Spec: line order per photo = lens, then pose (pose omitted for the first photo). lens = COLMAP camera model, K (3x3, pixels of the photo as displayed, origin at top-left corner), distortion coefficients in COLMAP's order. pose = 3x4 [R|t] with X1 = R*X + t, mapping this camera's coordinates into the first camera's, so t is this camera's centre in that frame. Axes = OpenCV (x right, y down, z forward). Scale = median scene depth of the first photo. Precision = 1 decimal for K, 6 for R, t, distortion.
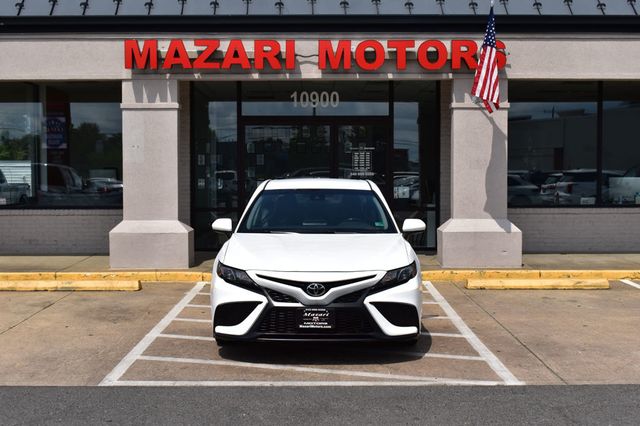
lens RADIAL K [[909.8, 0, 320.0], [0, 909.8, 213.0], [0, 0, 1]] dist [-0.011857, 0.018821]
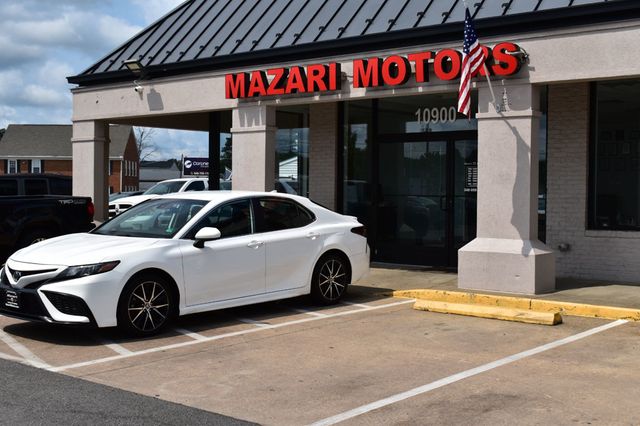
lens RADIAL K [[893.4, 0, 320.0], [0, 893.4, 213.0], [0, 0, 1]] dist [-0.003176, -0.010967]
pose [[0.741078, 0.024380, -0.670976, 0.659372], [-0.039252, 0.999205, -0.007046, -0.006054], [0.670270, 0.031559, 0.741446, 0.217908]]
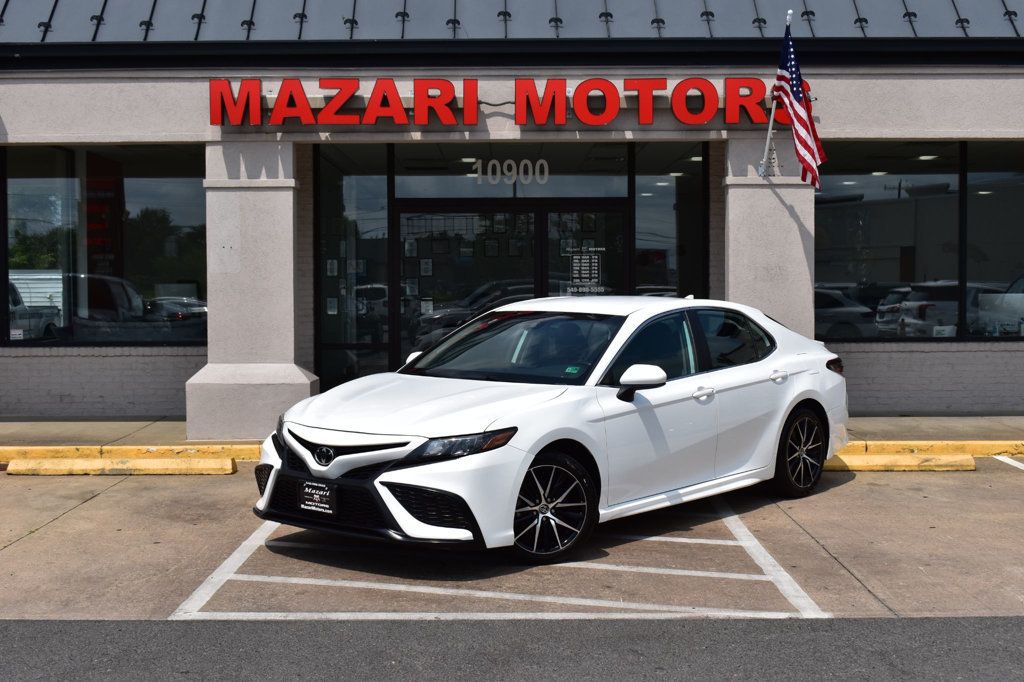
lens RADIAL K [[1467.6, 0, 512.0], [0, 1467.6, 341.0], [0, 0, 1]] dist [-0.001966, -0.029883]
pose [[0.999950, -0.002555, -0.009618, 0.005762], [0.002479, 0.999966, -0.007869, 0.000776], [0.009638, 0.007845, 0.999923, -0.021936]]
